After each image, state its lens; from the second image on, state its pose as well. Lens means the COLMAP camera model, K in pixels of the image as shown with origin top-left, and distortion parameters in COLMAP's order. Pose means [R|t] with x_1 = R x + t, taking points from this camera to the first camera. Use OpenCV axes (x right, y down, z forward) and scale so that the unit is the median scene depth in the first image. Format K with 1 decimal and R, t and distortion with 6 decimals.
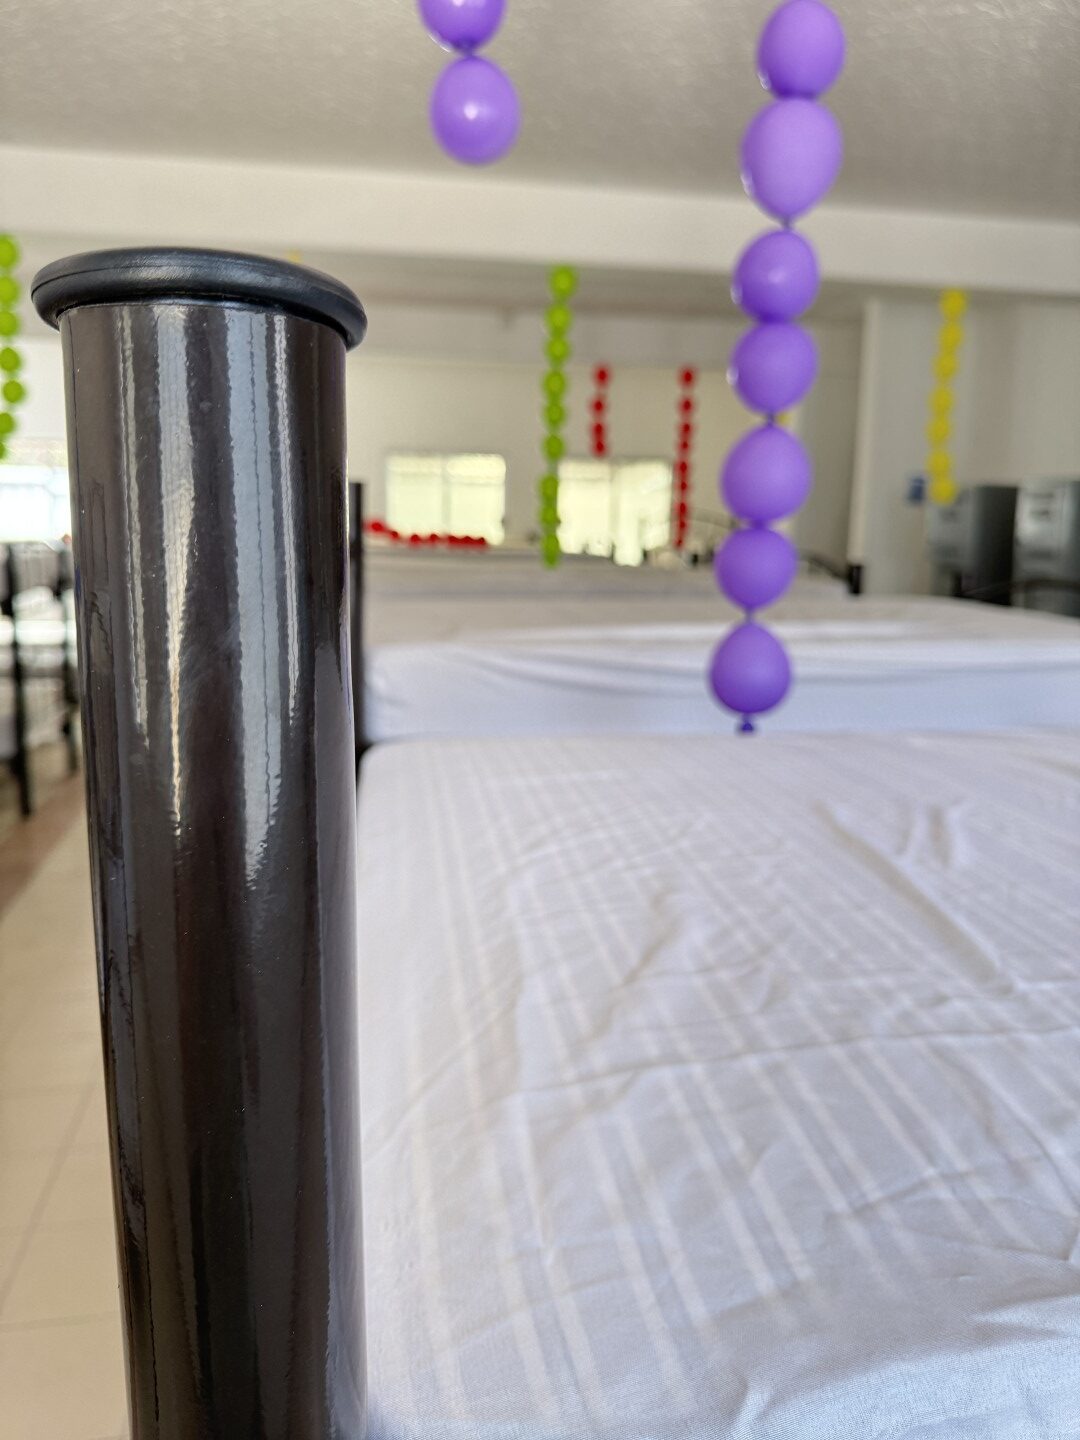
lens RADIAL K [[1029.1, 0, 541.3], [0, 1029.1, 719.6], [0, 0, 1]] dist [-0.001335, -0.000837]
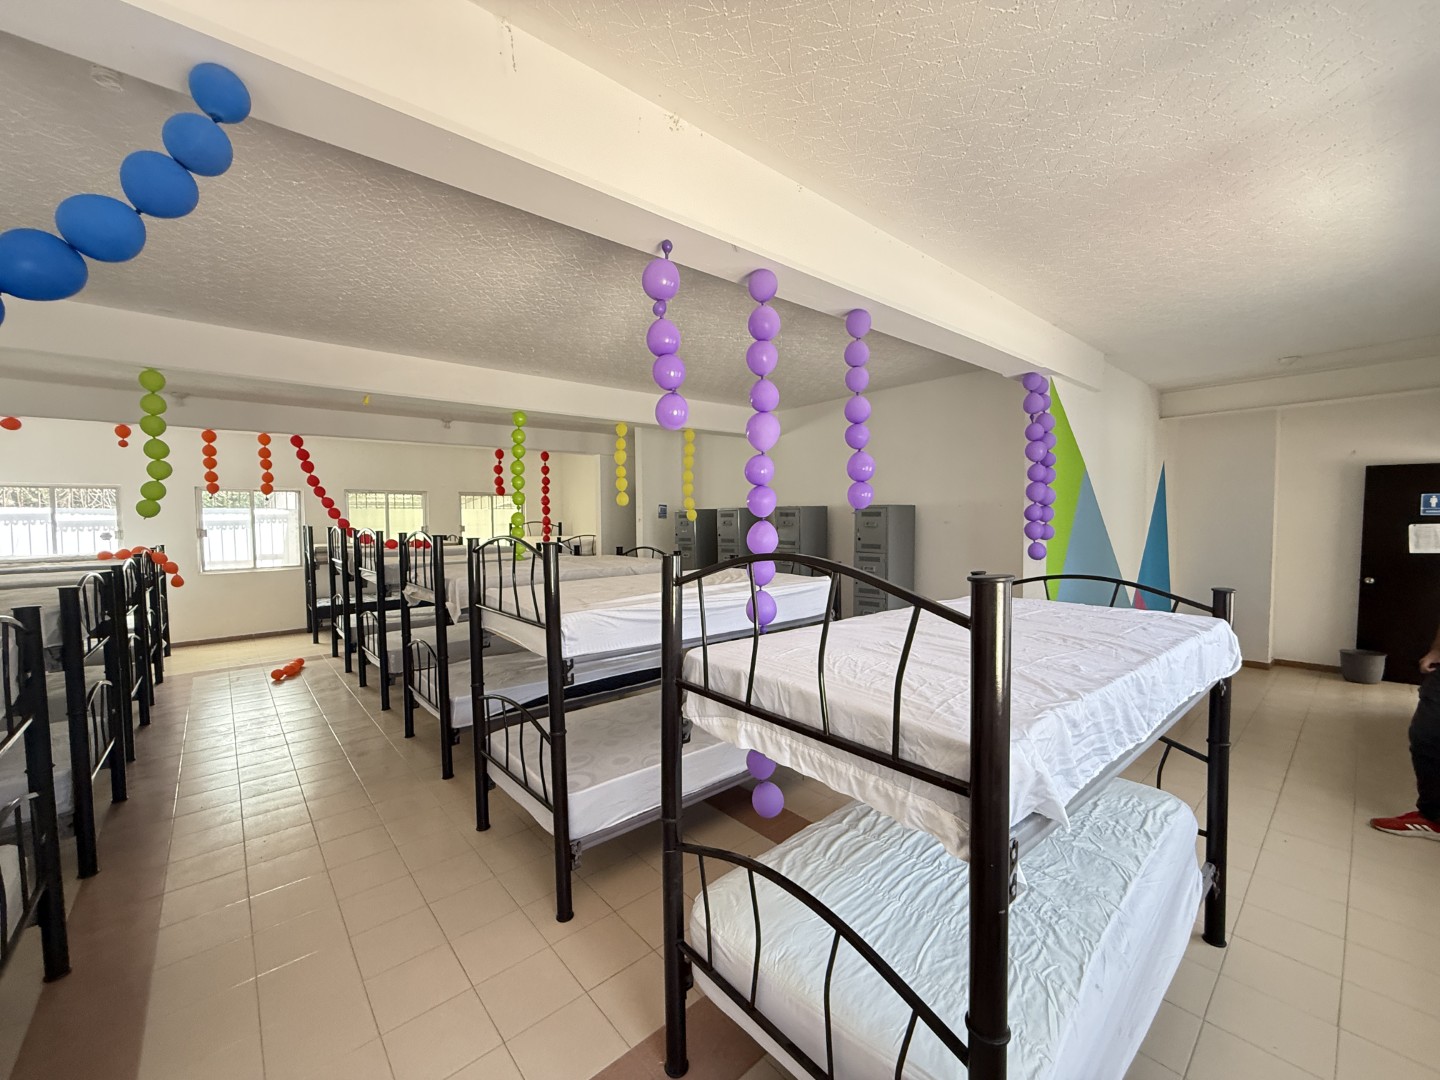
lens RADIAL K [[572.7, 0, 713.6], [0, 572.7, 543.4], [0, 0, 1]] dist [0.000338, 0.000006]
pose [[0.859573, -0.045338, 0.508998, -0.193443], [0.116823, 0.987113, -0.109361, -0.019170], [-0.497480, 0.153466, 0.853793, -0.073631]]
